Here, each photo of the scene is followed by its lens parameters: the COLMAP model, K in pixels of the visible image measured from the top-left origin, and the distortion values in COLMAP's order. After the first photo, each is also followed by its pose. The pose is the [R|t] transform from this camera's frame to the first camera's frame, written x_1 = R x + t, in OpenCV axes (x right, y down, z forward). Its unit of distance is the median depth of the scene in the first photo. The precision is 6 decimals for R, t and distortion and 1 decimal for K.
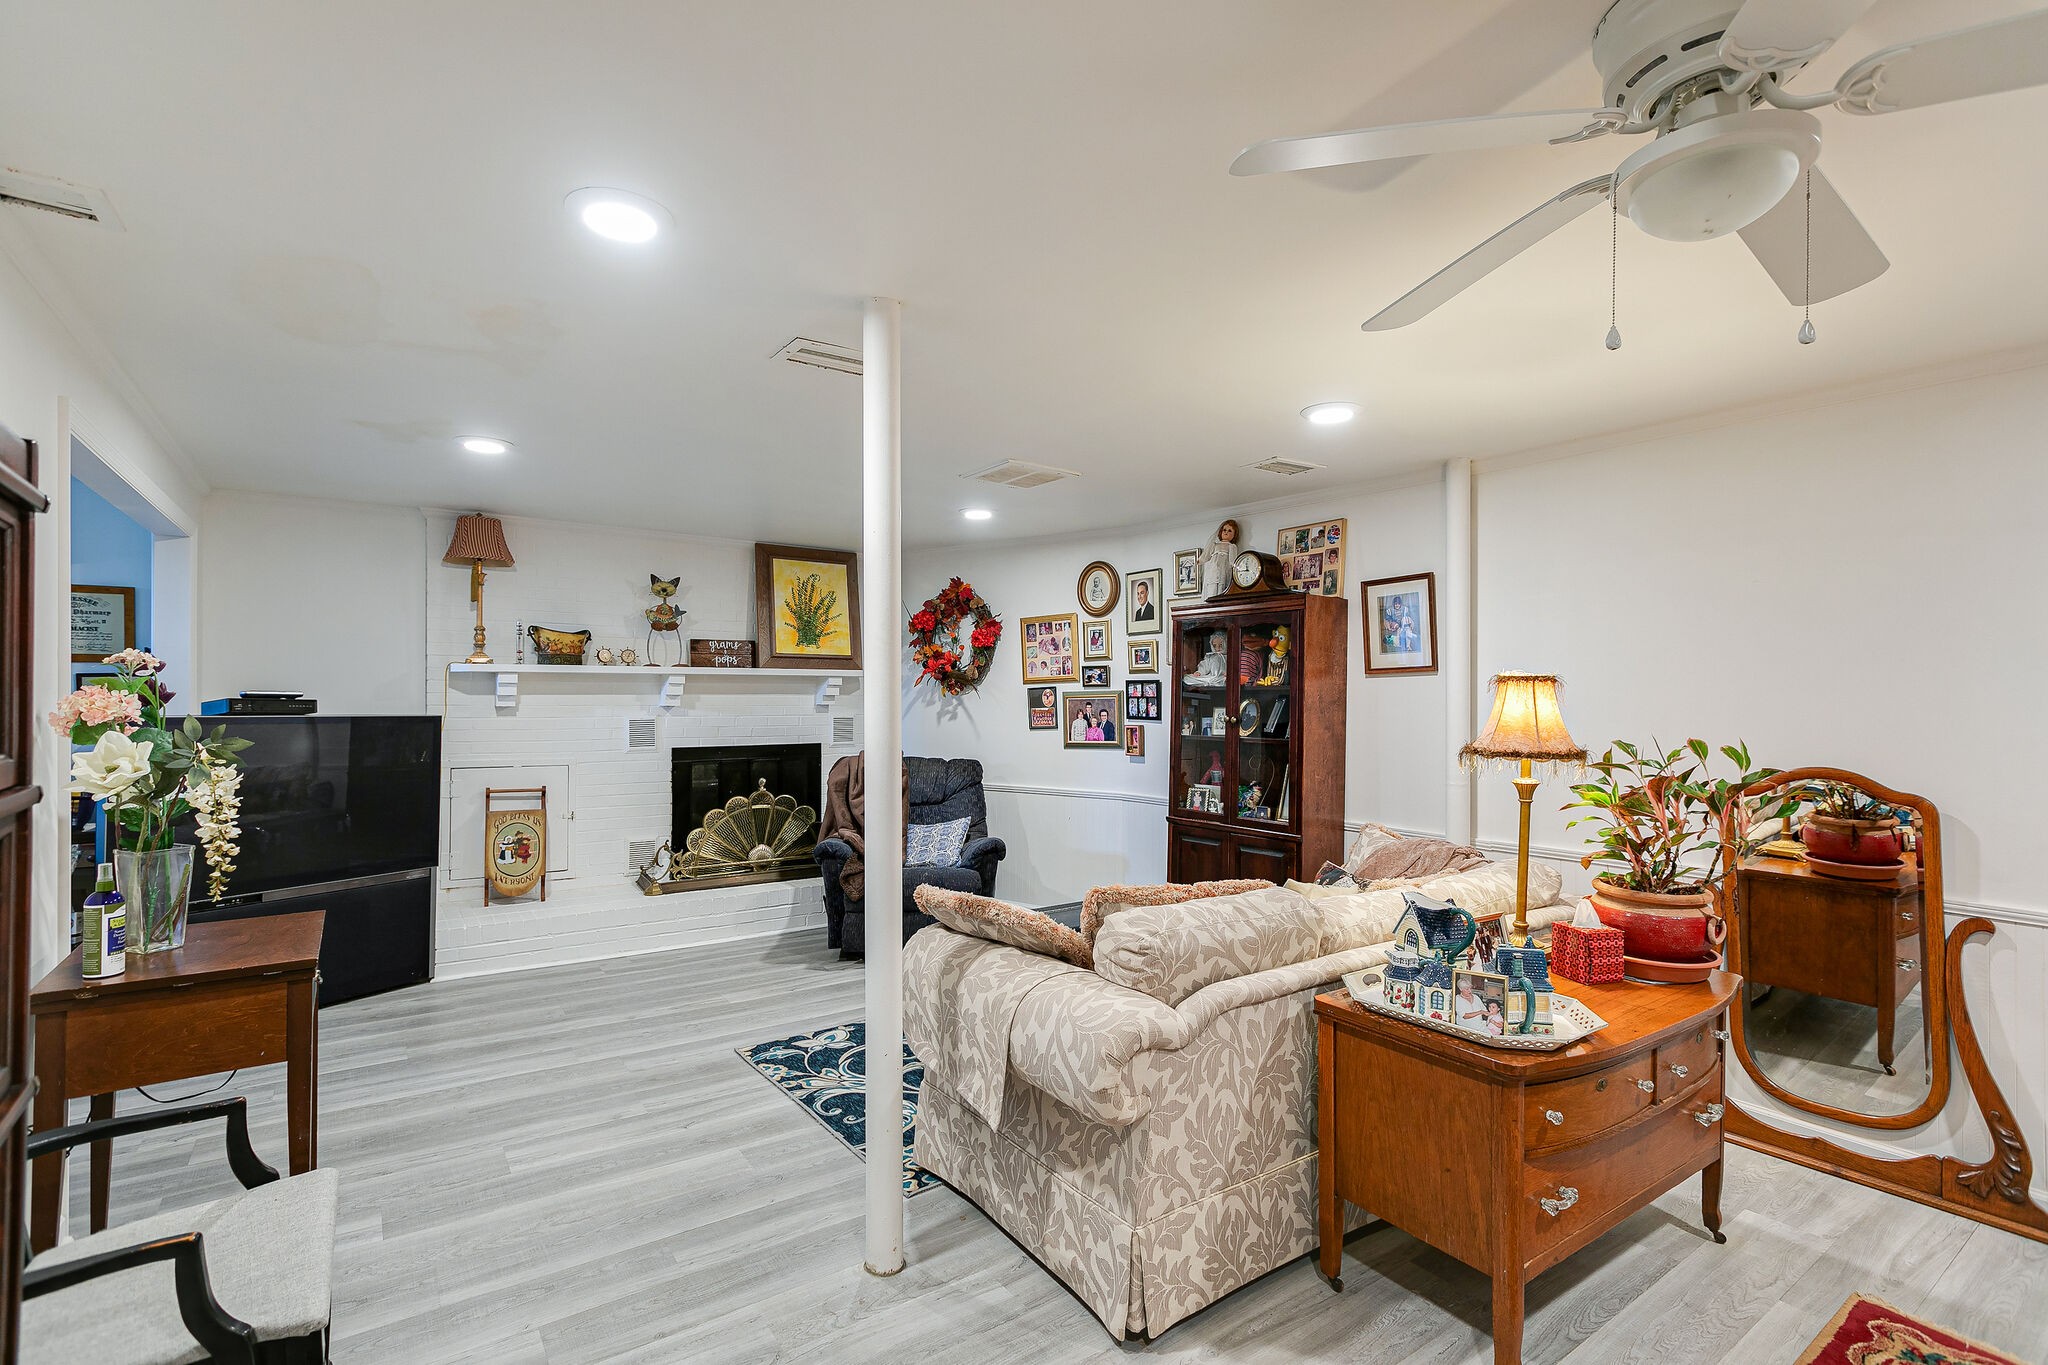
lens RADIAL K [[974.6, 0, 1029.6], [0, 974.6, 683.4], [0, 0, 1]] dist [0.000980, 0.000338]
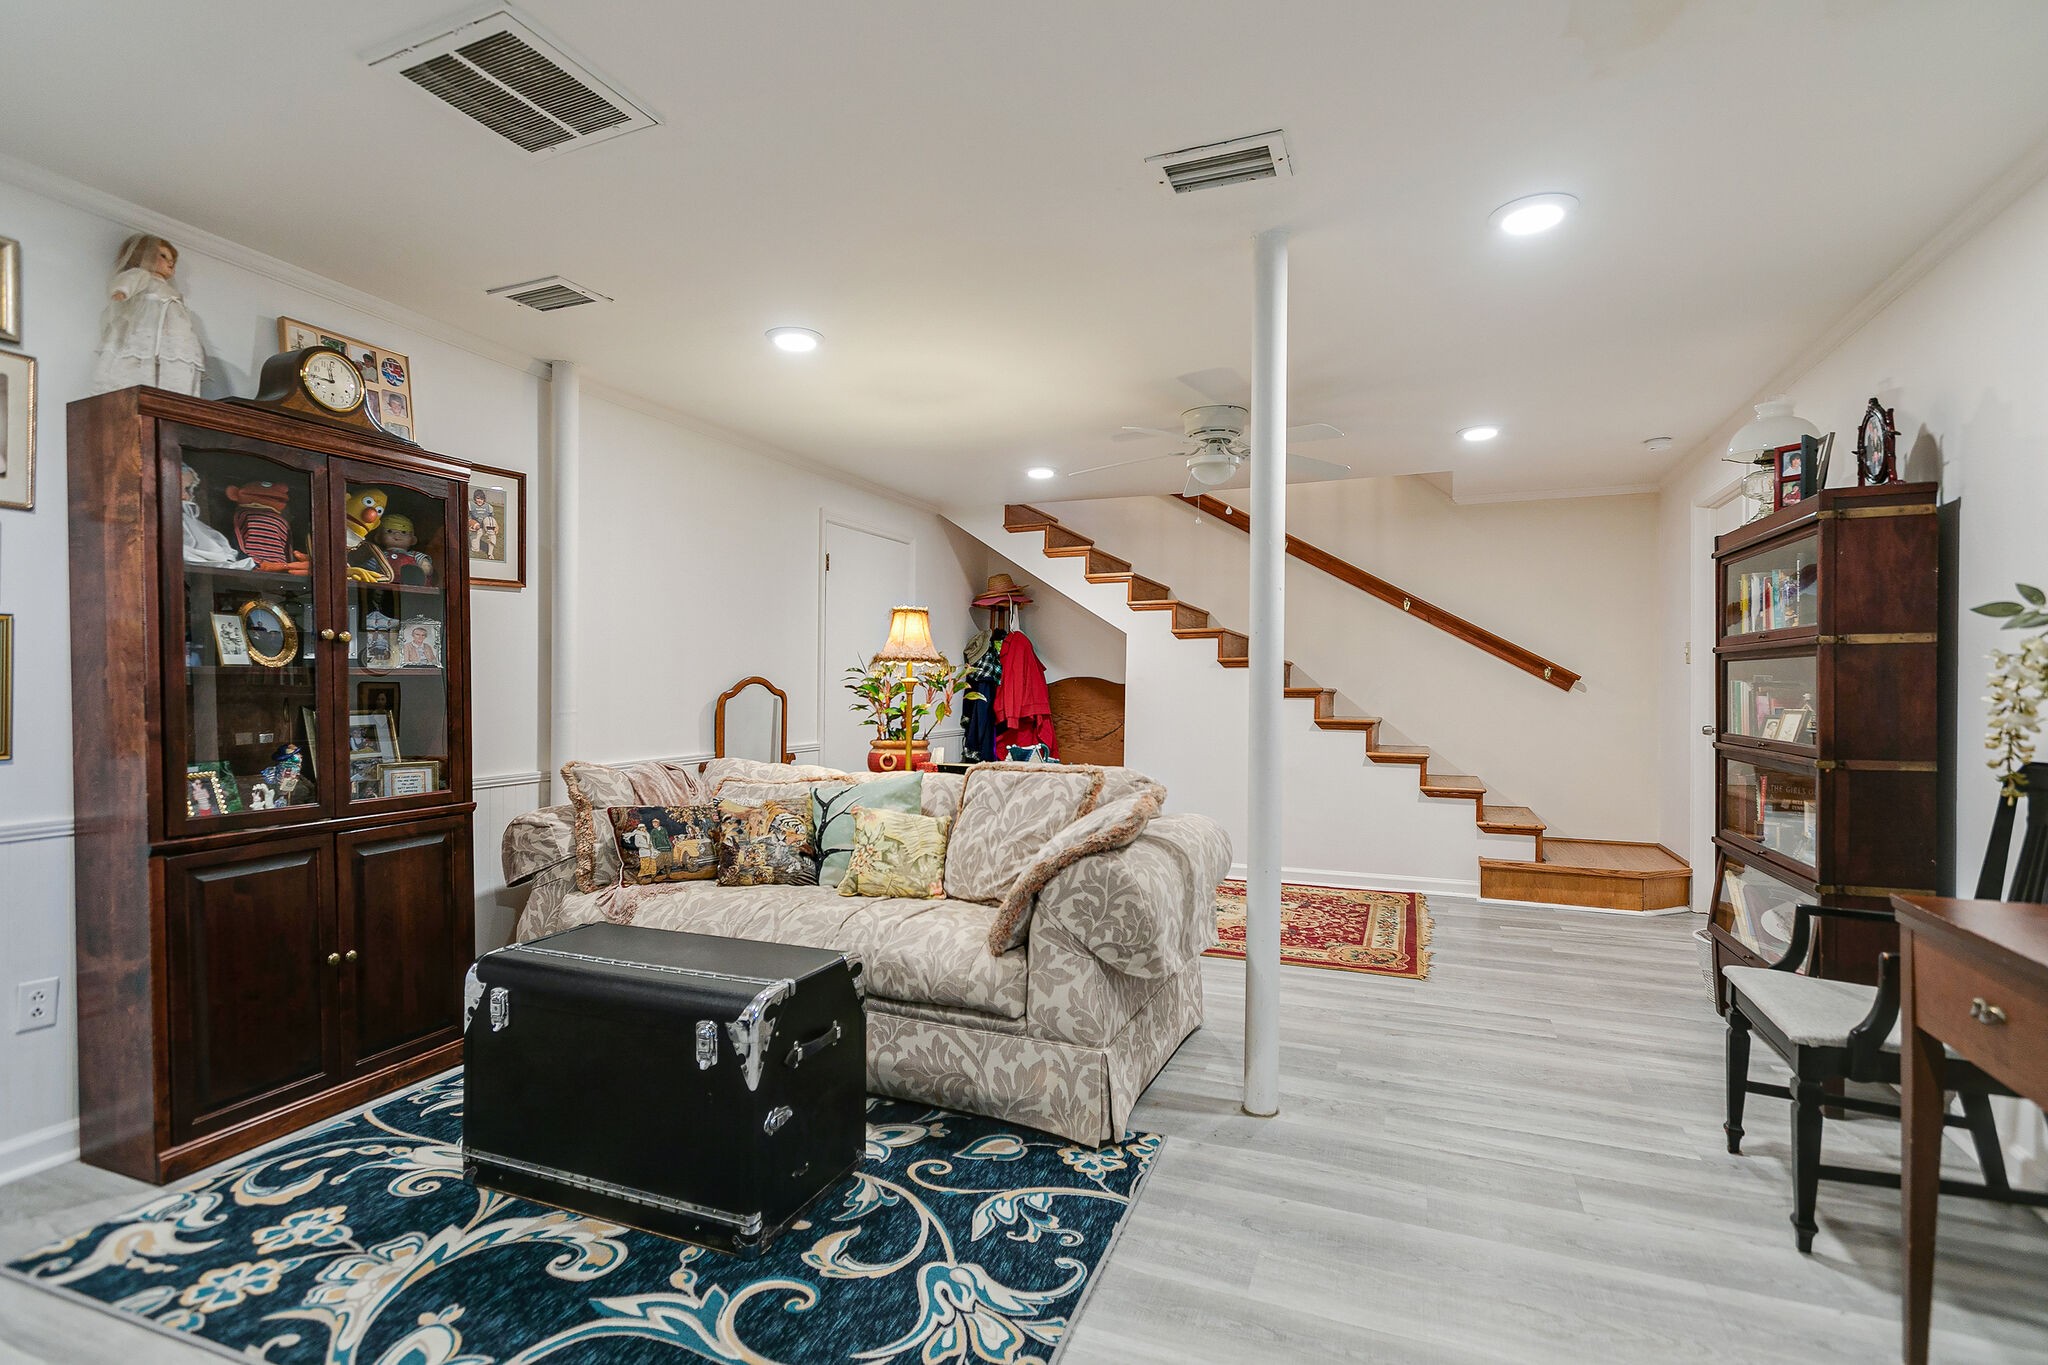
lens RADIAL K [[974.6, 0, 1021.6], [0, 974.6, 689.6], [0, 0, 1]] dist [0.000980, 0.000338]
pose [[-0.548235, -0.001792, 0.836322, -0.549137], [-0.007634, 0.999967, -0.002862, 0.075862], [-0.836289, -0.007953, -0.548231, 1.092132]]
